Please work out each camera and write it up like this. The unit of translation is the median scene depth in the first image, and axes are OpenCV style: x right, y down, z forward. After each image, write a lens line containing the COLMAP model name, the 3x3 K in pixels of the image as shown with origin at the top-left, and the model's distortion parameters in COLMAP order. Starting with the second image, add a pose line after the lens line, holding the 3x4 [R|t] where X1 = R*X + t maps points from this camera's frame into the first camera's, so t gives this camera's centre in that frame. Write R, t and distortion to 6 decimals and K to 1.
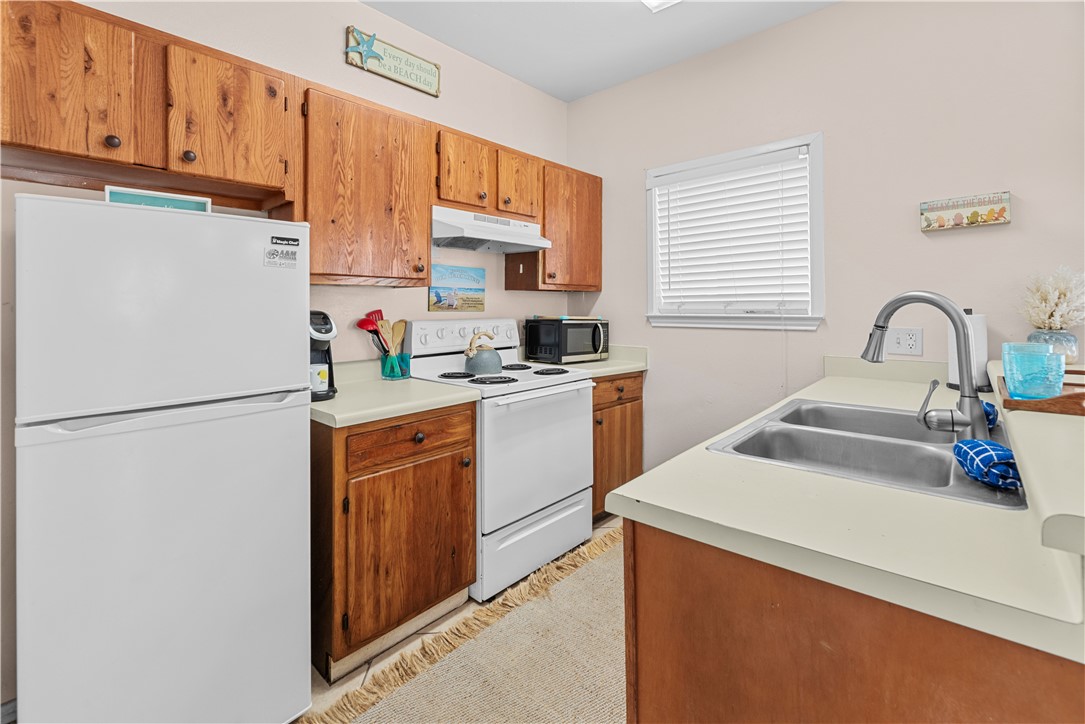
lens RADIAL K [[474.5, 0, 533.8], [0, 474.5, 299.8], [0, 0, 1]] dist [-0.003119, -0.000203]
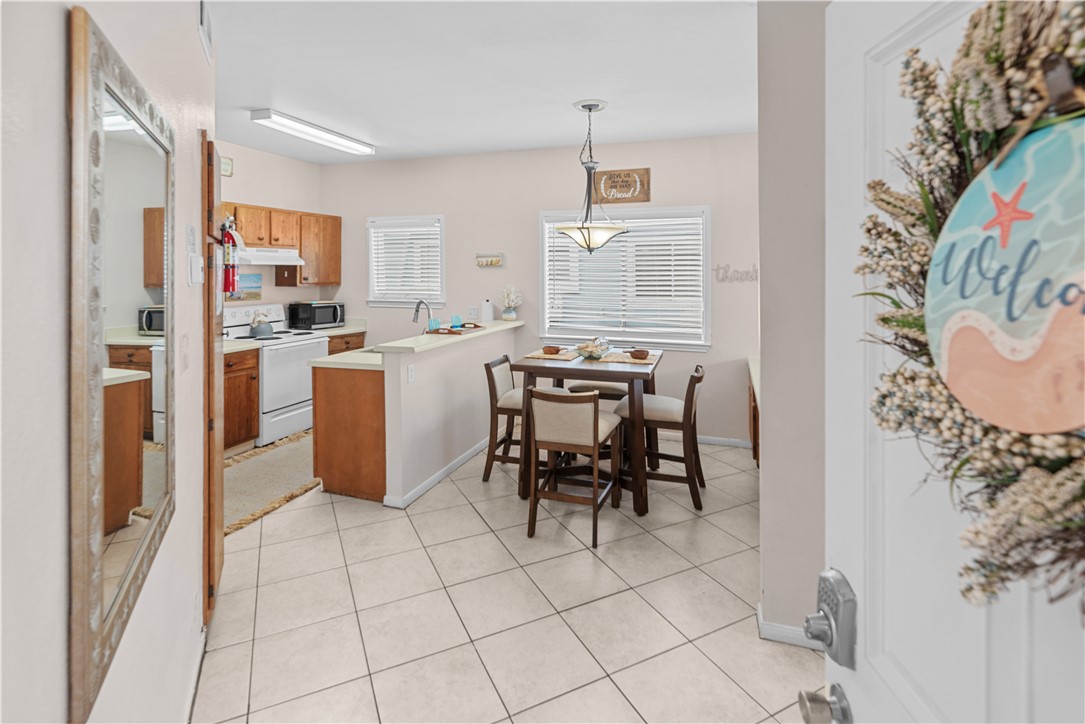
lens RADIAL K [[520.6, 0, 542.3], [0, 520.6, 276.1], [0, 0, 1]] dist [-0.000901, -0.000371]
pose [[0.914248, 0.004559, 0.405130, 0.072557], [-0.013416, 0.999729, 0.019027, -0.136132], [-0.404934, -0.022830, 0.914061, -1.349927]]
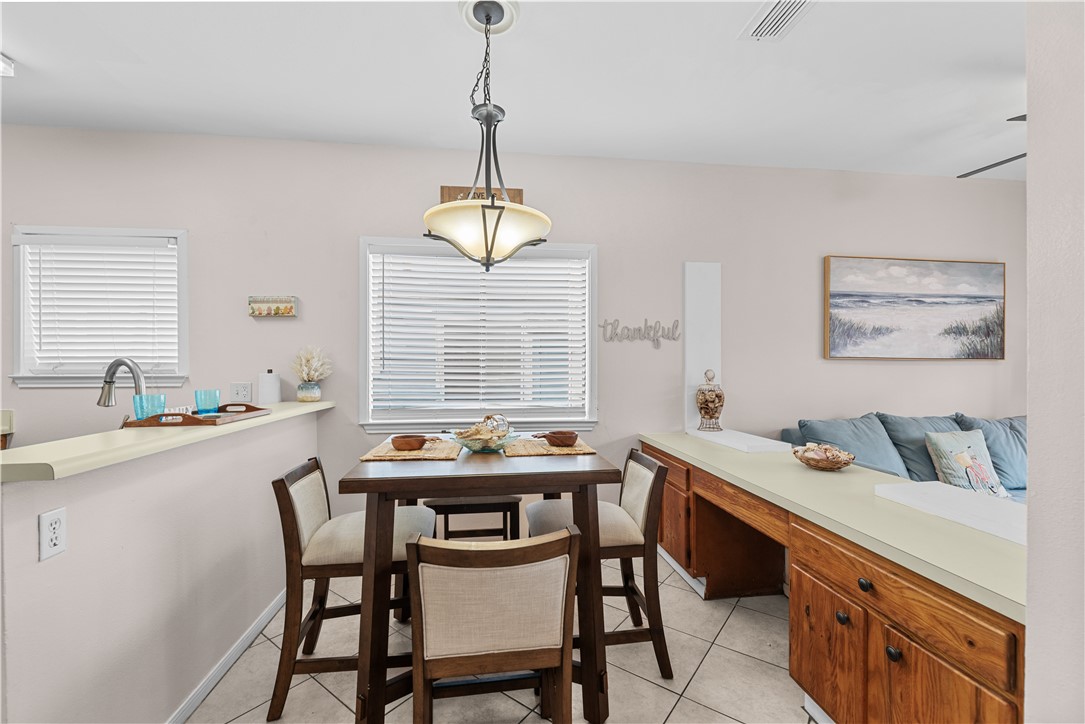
lens RADIAL K [[451.6, 0, 538.0], [0, 451.6, 363.7], [0, 0, 1]] dist [-0.002430, -0.000257]
pose [[0.647681, 0.009231, 0.761855, 0.311771], [-0.014123, 0.999900, -0.000109, -0.010025], [-0.761780, -0.010690, 0.647747, -0.523580]]
